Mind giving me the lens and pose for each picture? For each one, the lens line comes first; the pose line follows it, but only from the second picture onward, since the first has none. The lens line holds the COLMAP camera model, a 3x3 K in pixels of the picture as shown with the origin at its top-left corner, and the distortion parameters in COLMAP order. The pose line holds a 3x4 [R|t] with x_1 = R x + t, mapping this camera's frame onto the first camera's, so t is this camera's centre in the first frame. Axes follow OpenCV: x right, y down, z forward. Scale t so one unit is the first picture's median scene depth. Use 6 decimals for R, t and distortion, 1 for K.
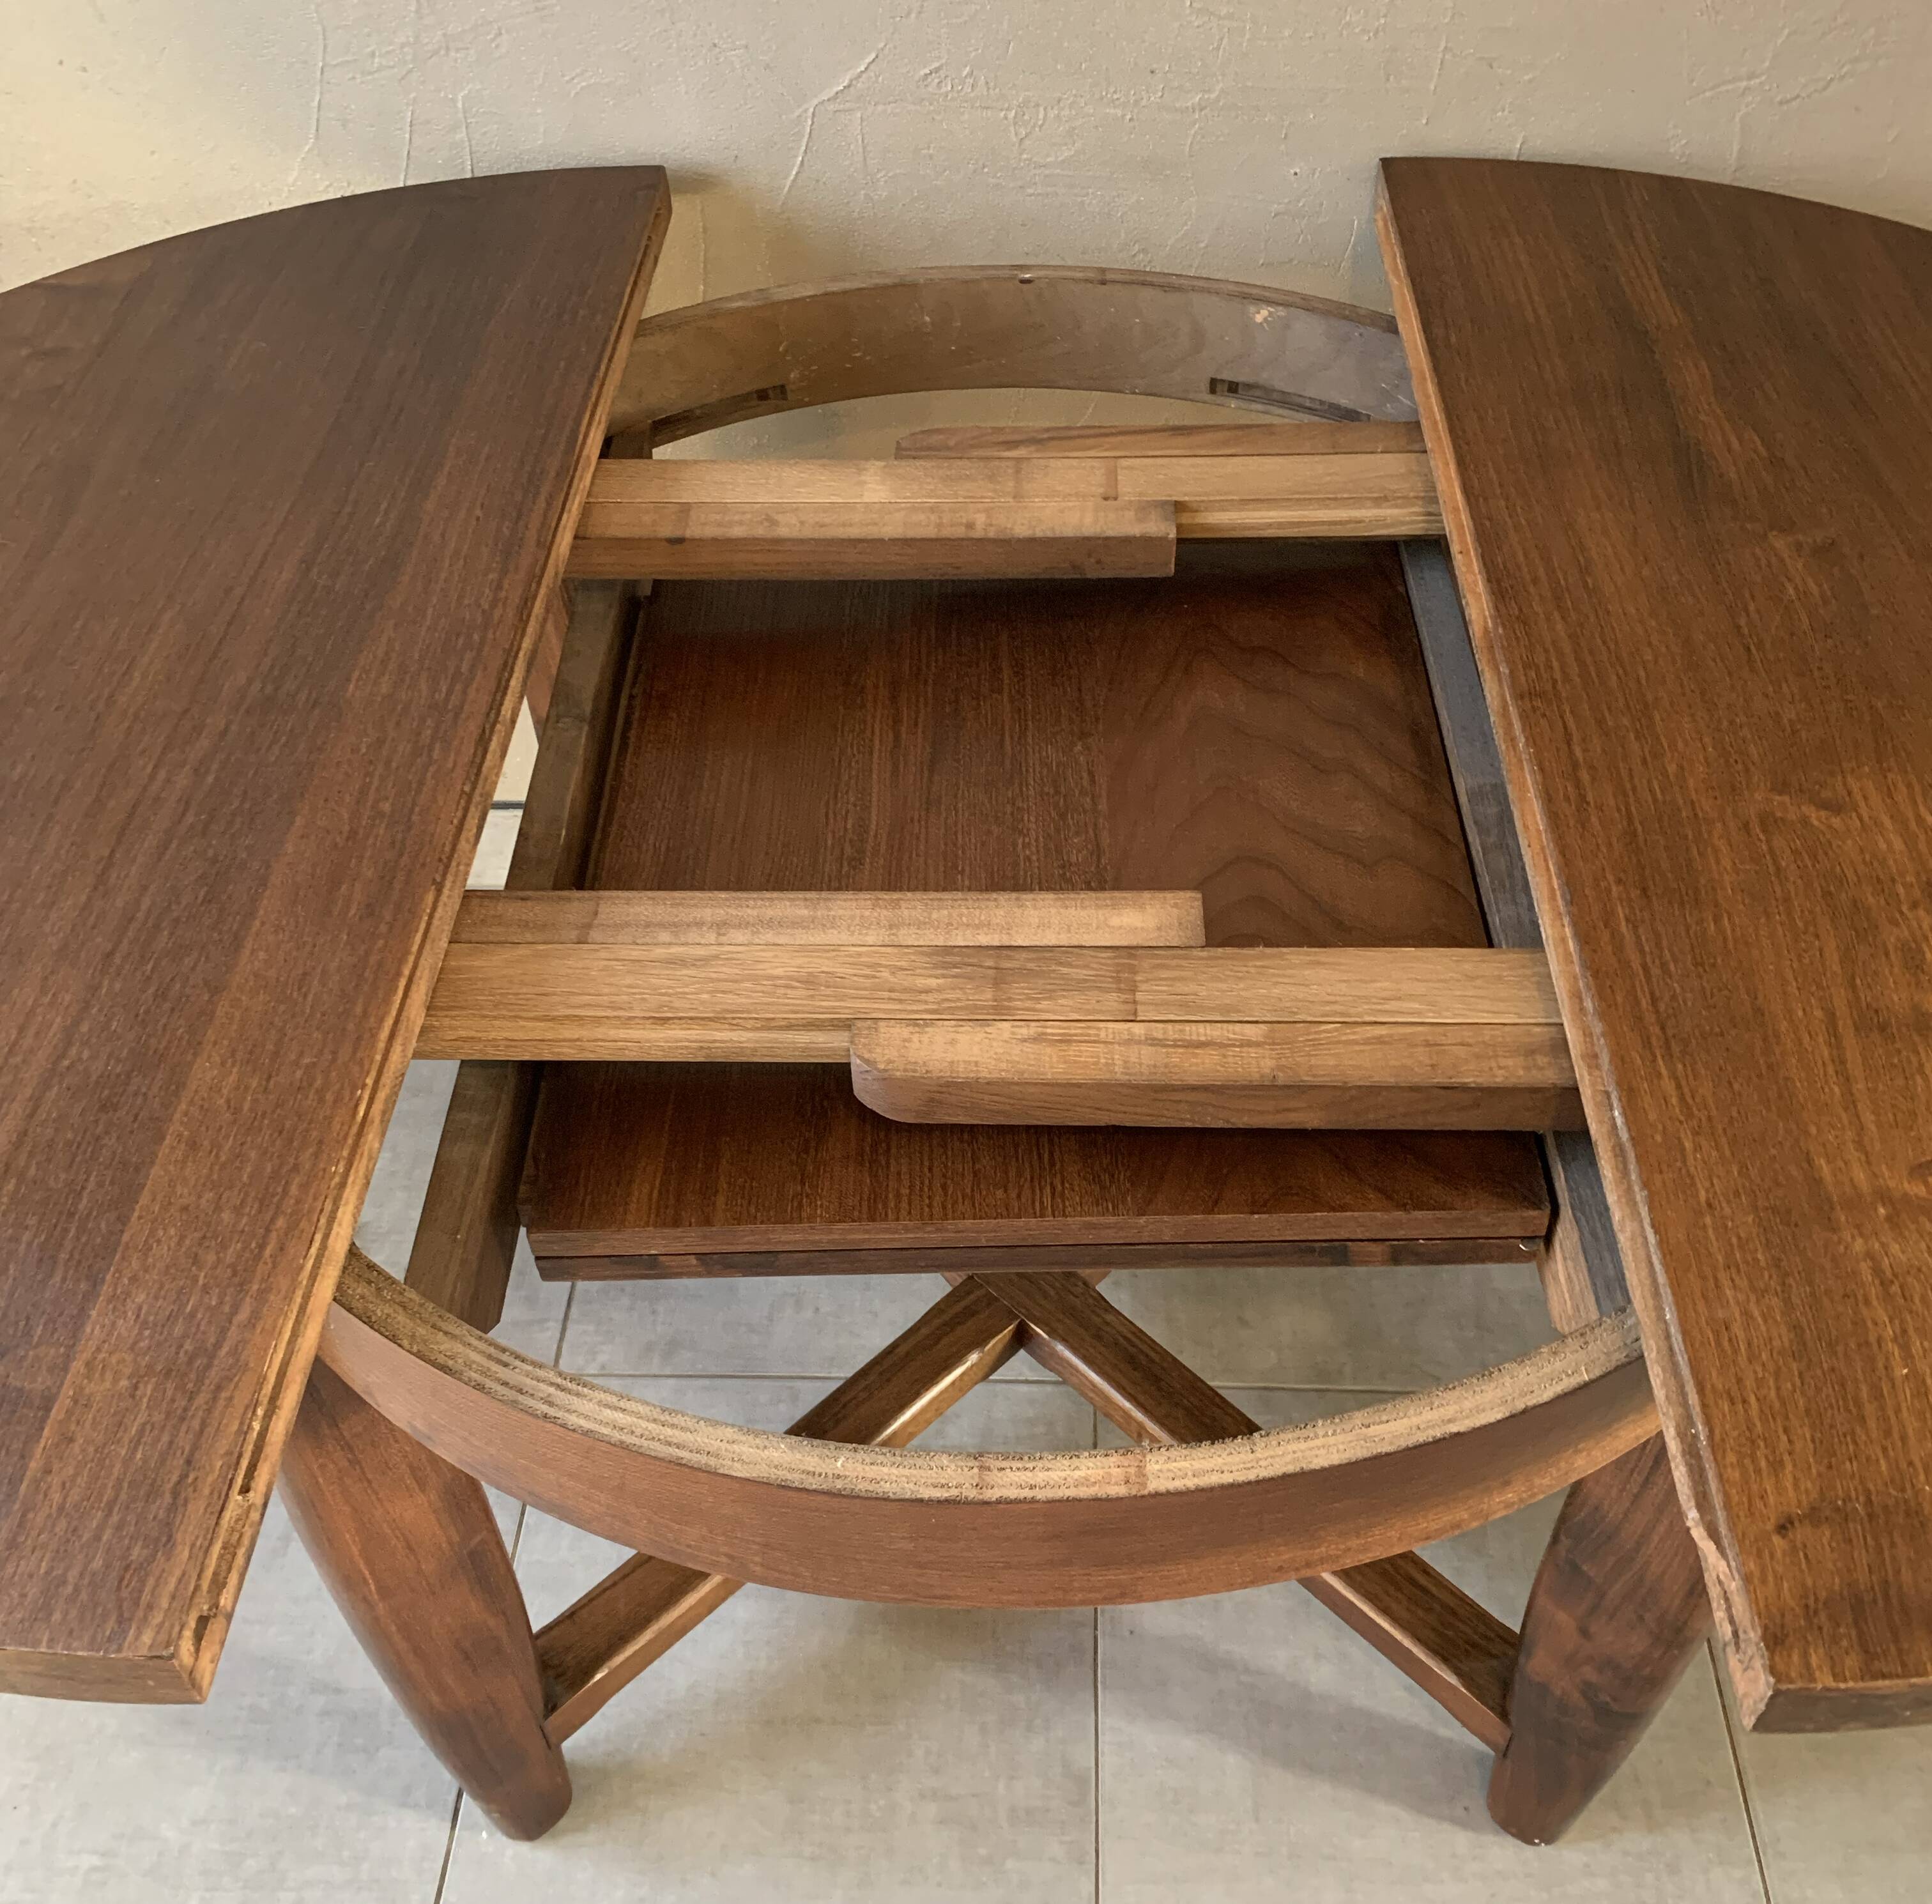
lens RADIAL K [[1978.2, 0, 966.0], [0, 1978.2, 952.0], [0, 0, 1]] dist [0.121633, -0.239058]
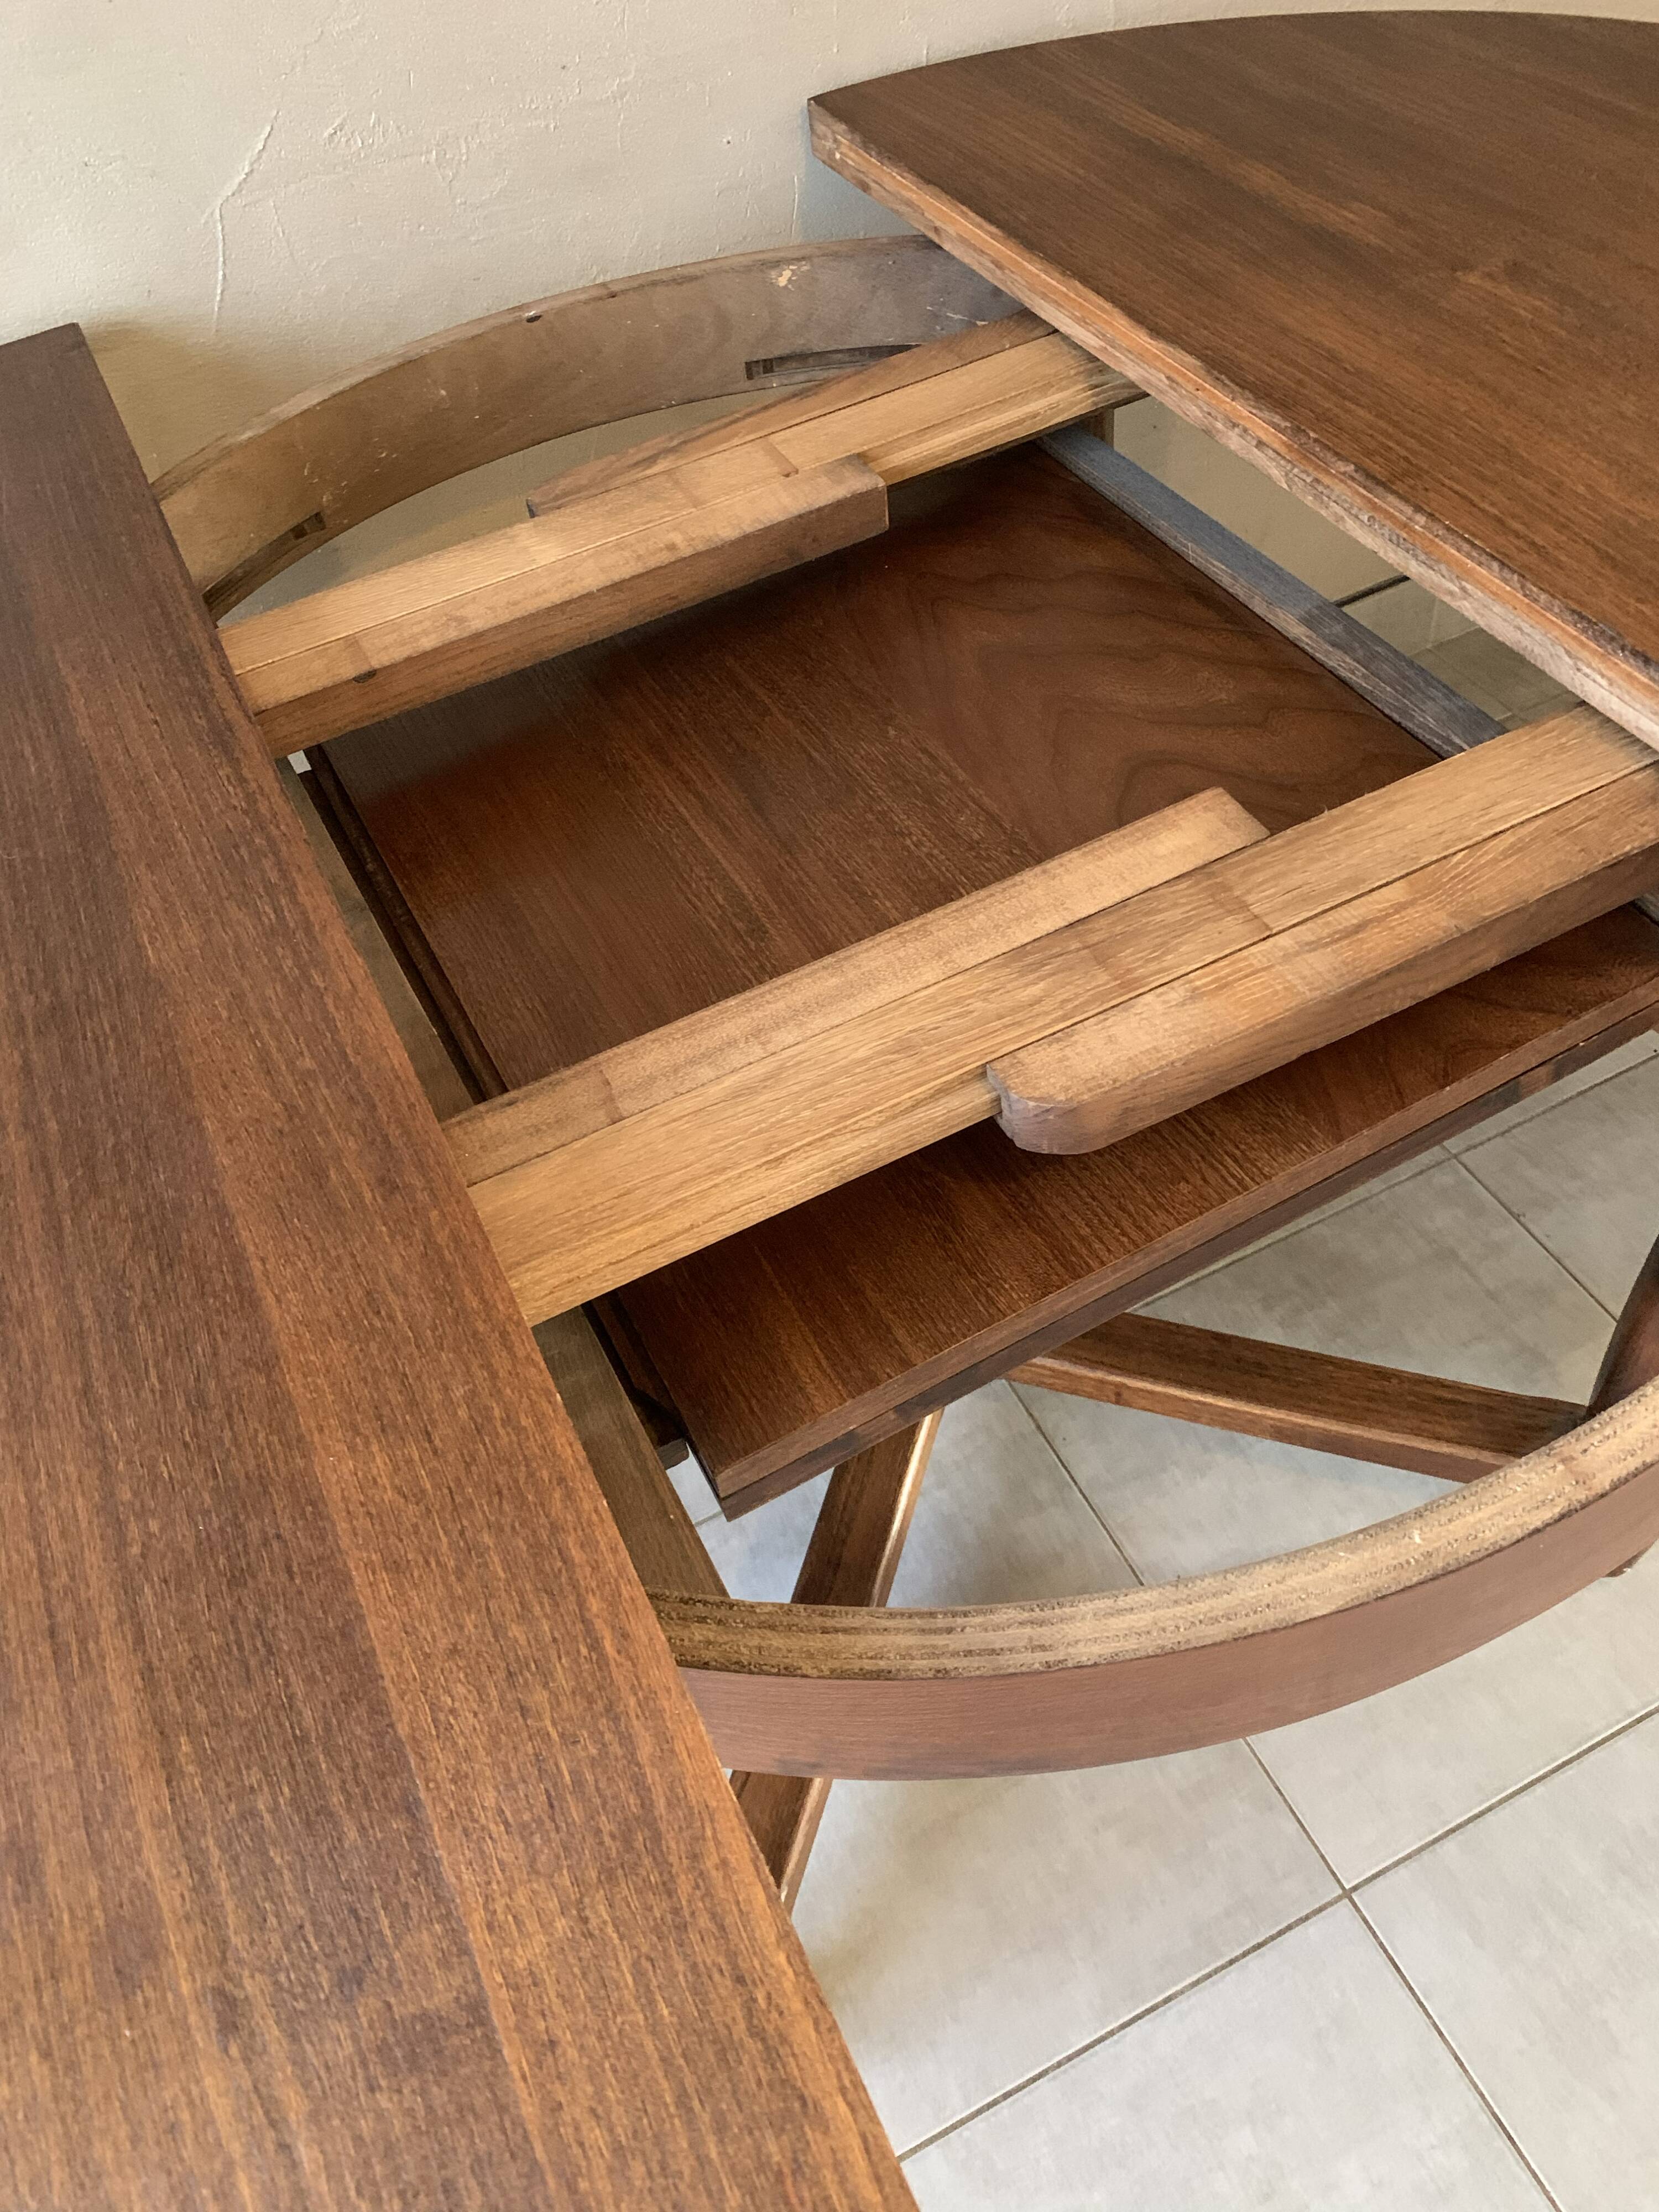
lens RADIAL K [[1661.8, 0, 829.5], [0, 1661.8, 1106.0], [0, 0, 1]] dist [0.004202, 0.002752]
pose [[0.878887, -0.405569, 0.251140, -0.237343], [0.390553, 0.914062, 0.109355, -0.041531], [-0.273909, 0.001972, 0.961754, 0.278505]]
